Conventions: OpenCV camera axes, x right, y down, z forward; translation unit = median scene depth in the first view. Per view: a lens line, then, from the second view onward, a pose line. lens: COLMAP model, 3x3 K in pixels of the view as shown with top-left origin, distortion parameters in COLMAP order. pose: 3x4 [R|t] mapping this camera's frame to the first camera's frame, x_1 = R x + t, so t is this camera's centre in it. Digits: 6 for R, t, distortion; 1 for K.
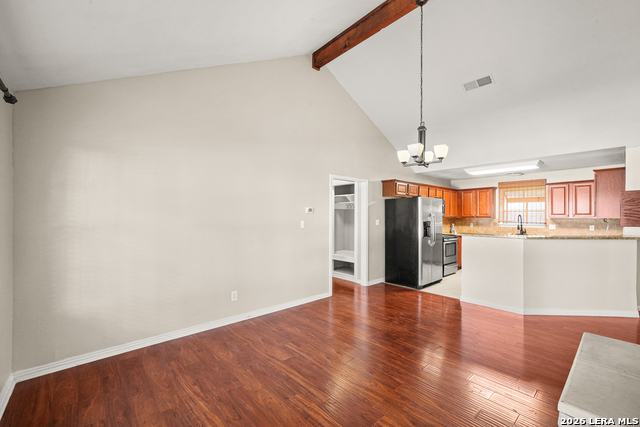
lens RADIAL K [[269.9, 0, 318.6], [0, 269.9, 218.2], [0, 0, 1]] dist [-0.000534, 0.000663]
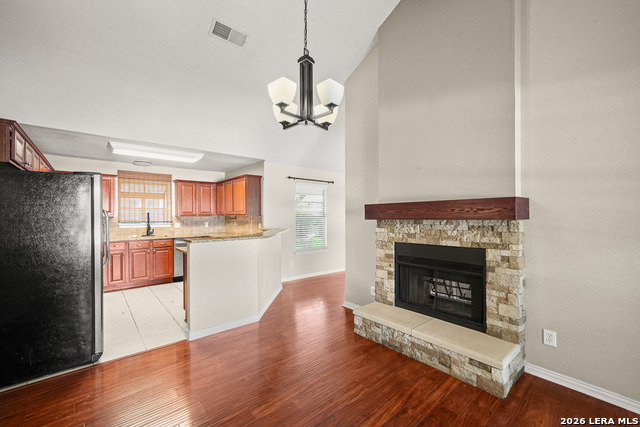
lens RADIAL K [[269.9, 0, 319.5], [0, 269.9, 216.1], [0, 0, 1]] dist [-0.000534, 0.000663]
pose [[0.019883, -0.005976, 0.999784, -0.142479], [0.009481, 0.999938, 0.005788, -0.002622], [-0.999757, 0.009364, 0.019938, 0.717754]]
